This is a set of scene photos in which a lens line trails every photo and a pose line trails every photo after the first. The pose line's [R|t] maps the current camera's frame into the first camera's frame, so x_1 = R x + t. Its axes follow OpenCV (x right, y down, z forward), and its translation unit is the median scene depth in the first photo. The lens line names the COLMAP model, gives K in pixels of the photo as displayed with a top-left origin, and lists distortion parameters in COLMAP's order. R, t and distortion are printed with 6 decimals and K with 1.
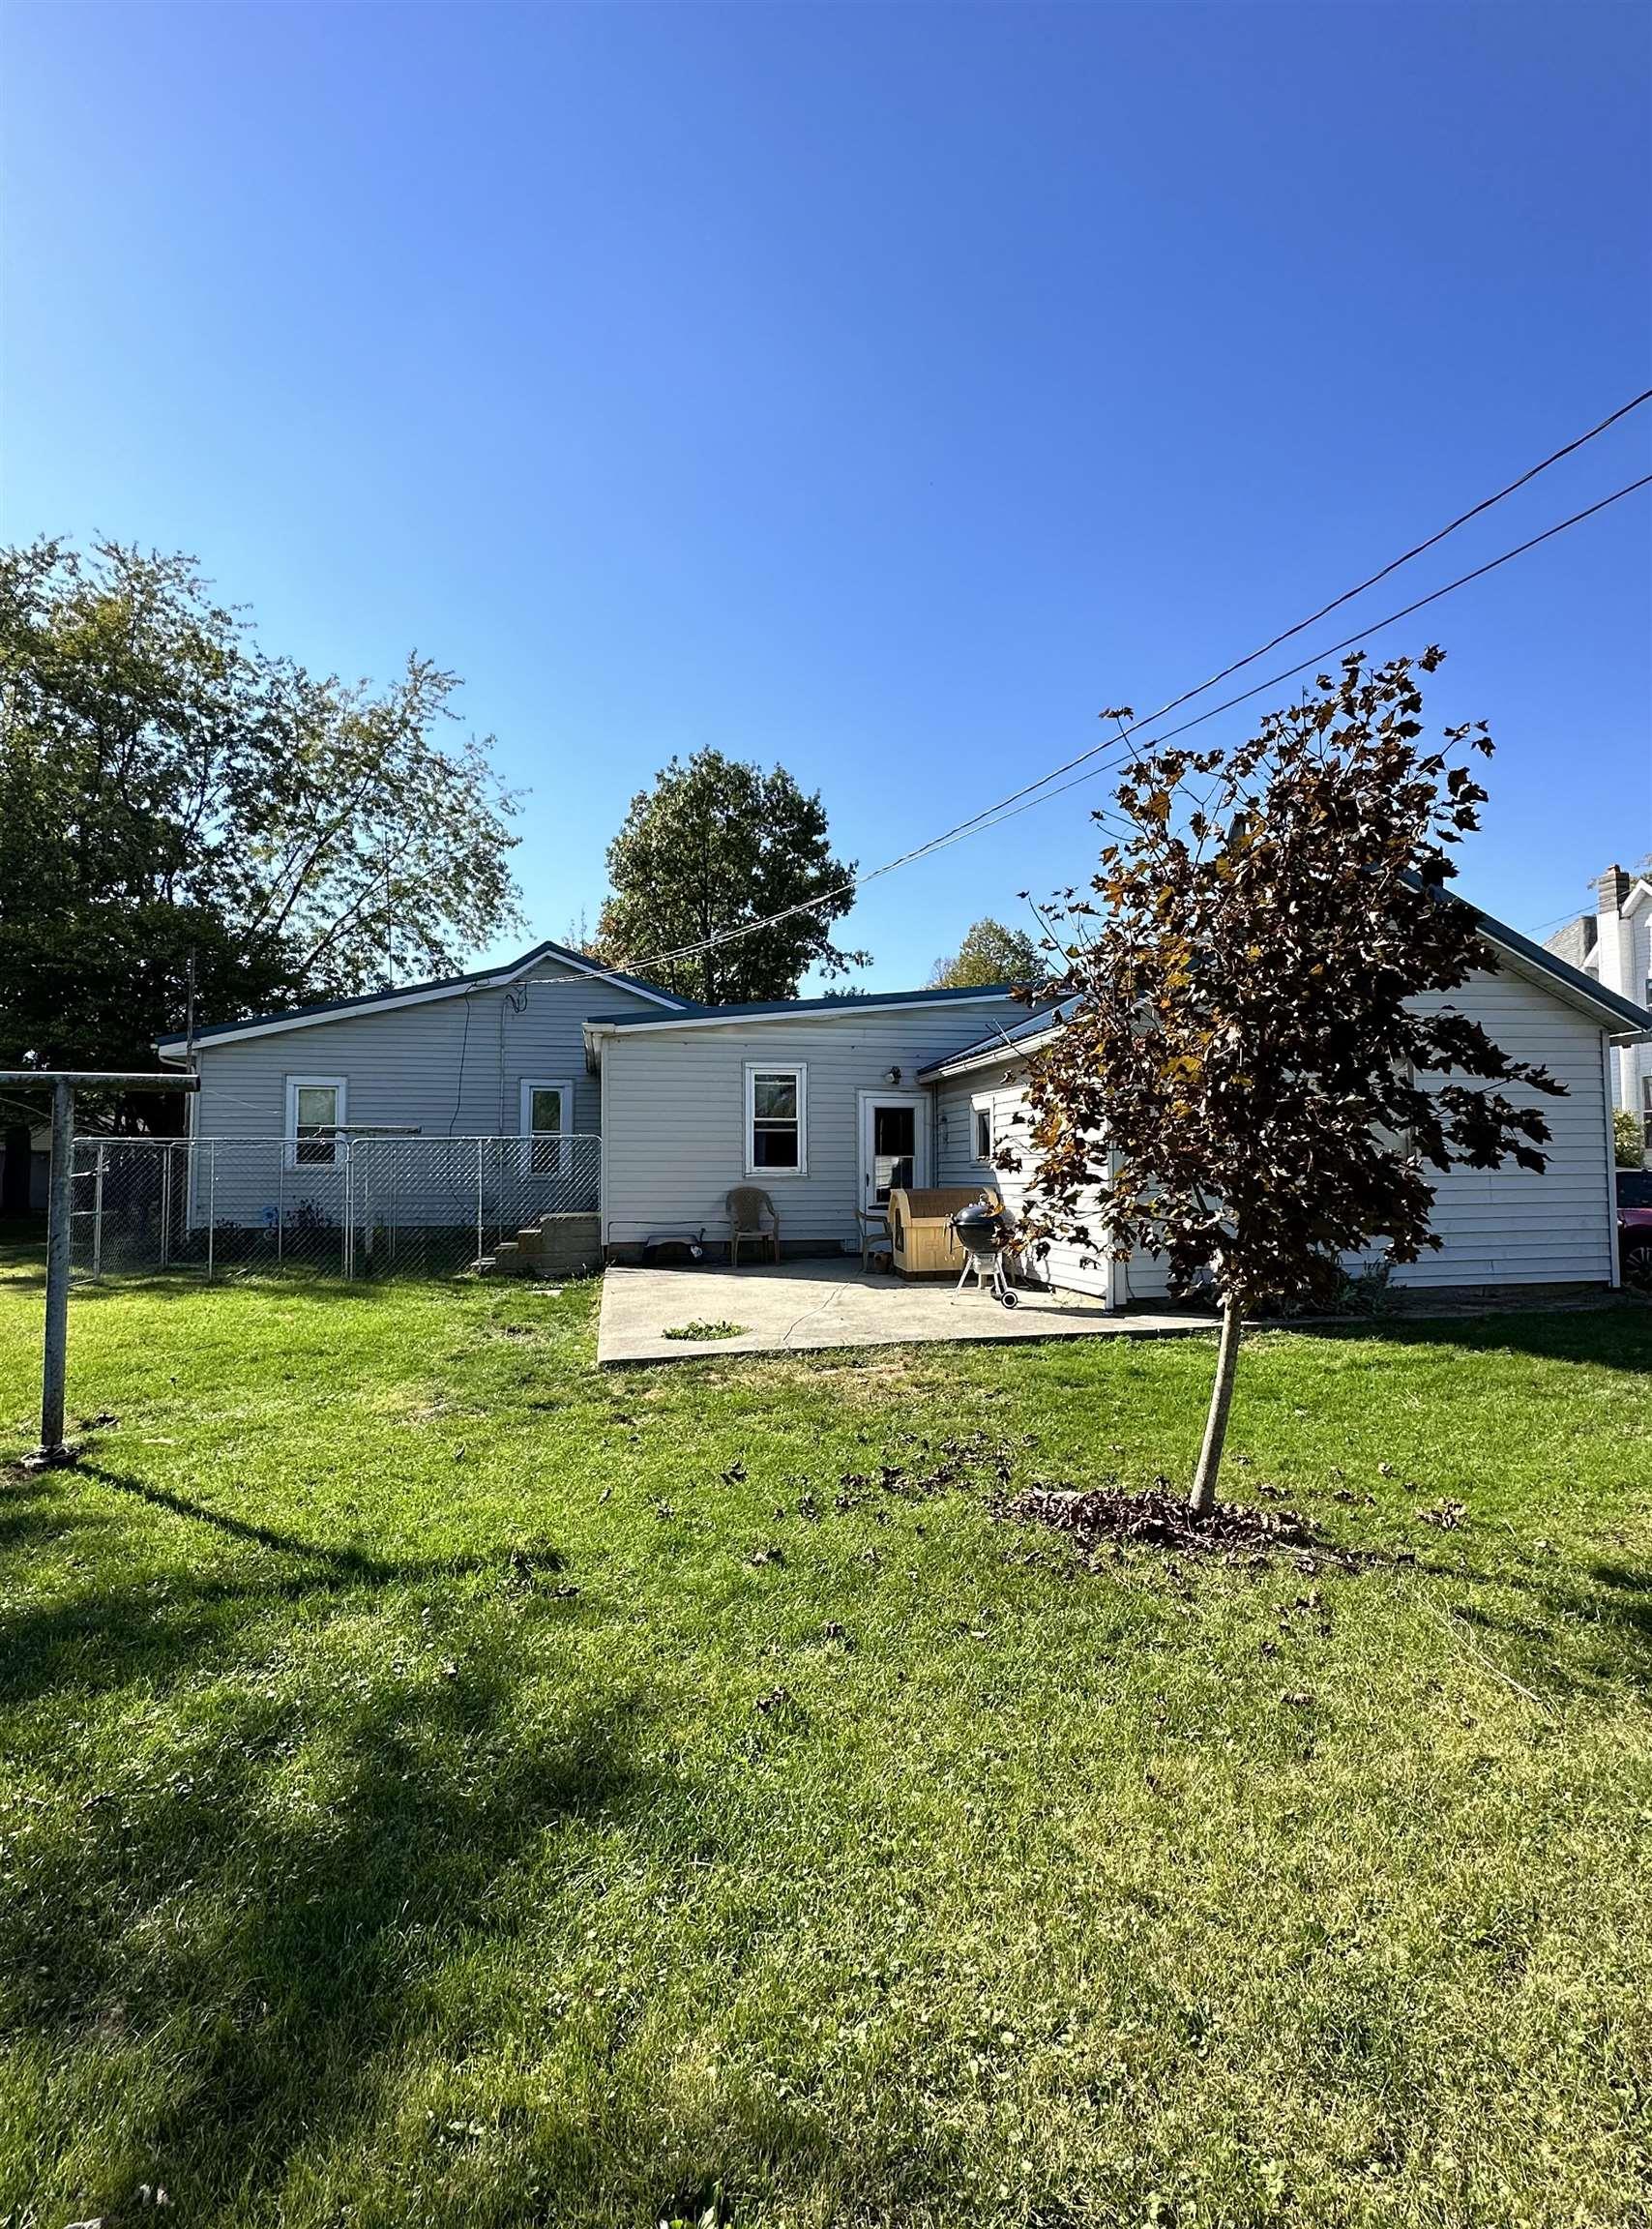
lens RADIAL K [[1147.9, 0, 837.7], [0, 1147.9, 1117.8], [0, 0, 1]] dist [-0.019264, -0.001295]
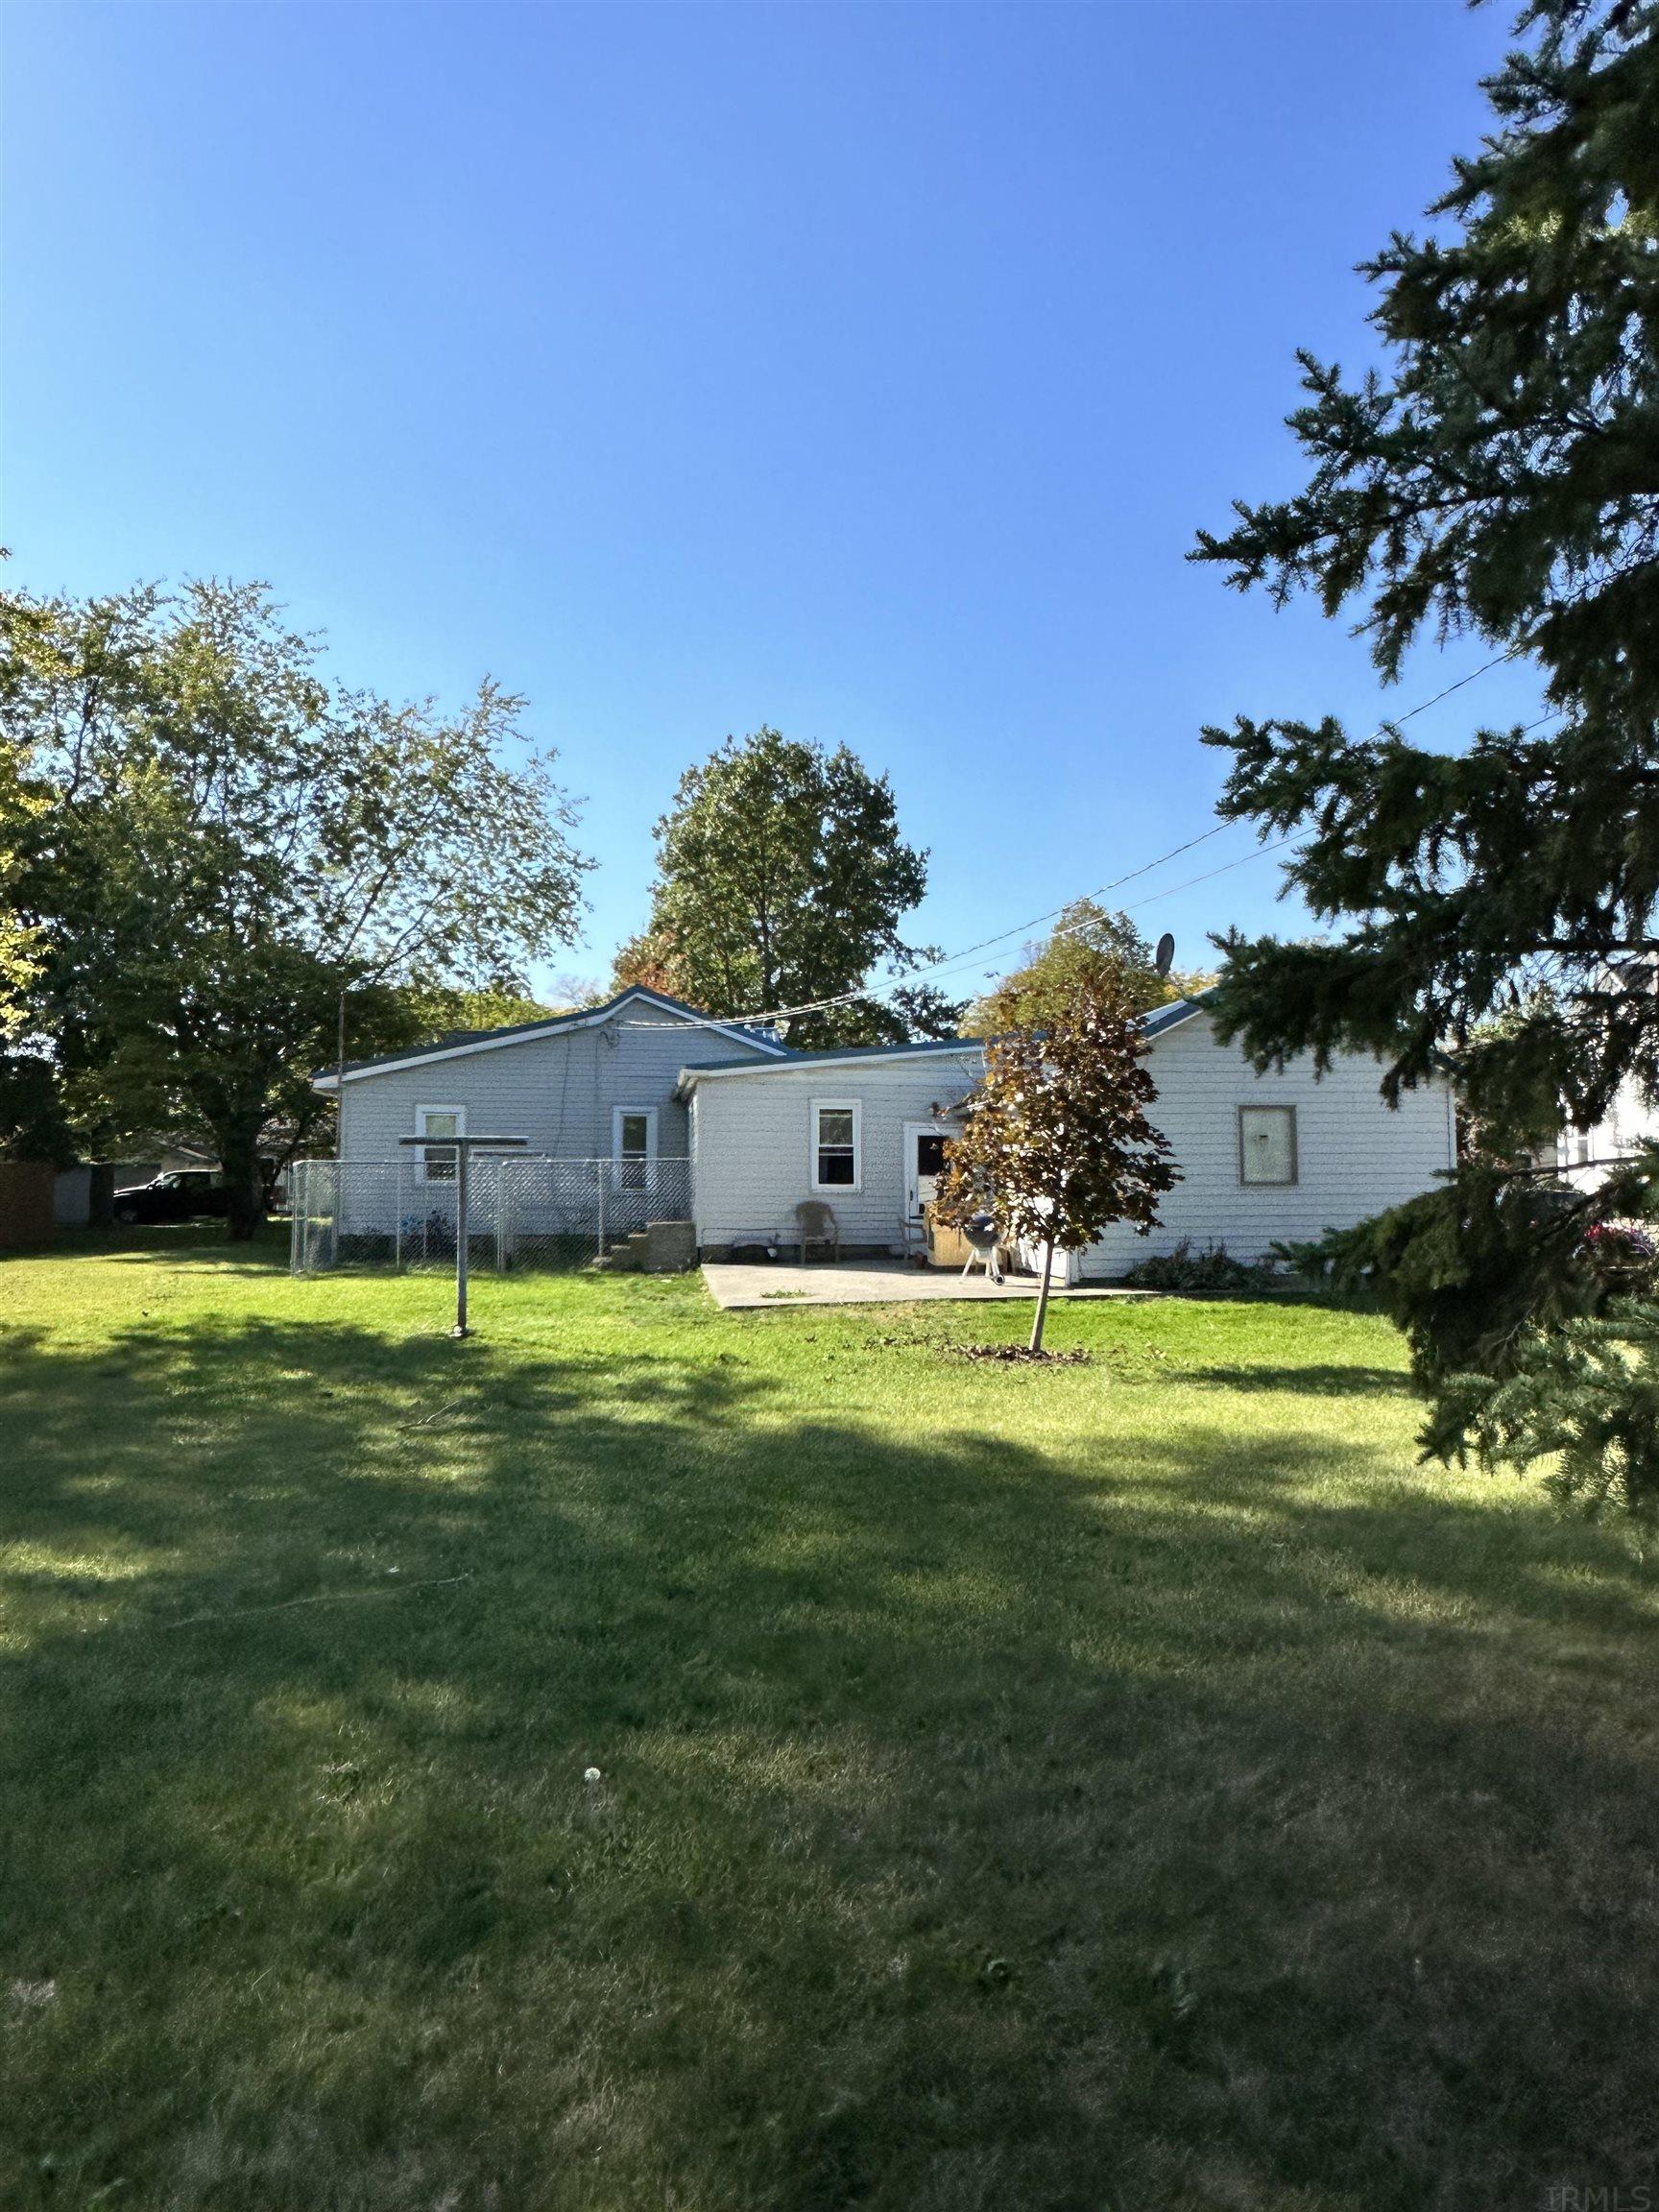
lens RADIAL K [[1436.3, 0, 813.0], [0, 1436.3, 1127.4], [0, 0, 1]] dist [0.004881, 0.001335]
pose [[0.997294, 0.001481, -0.073507, 0.016639], [-0.001082, 0.999984, 0.005466, -0.012941], [0.073514, -0.005372, 0.997280, -0.260850]]
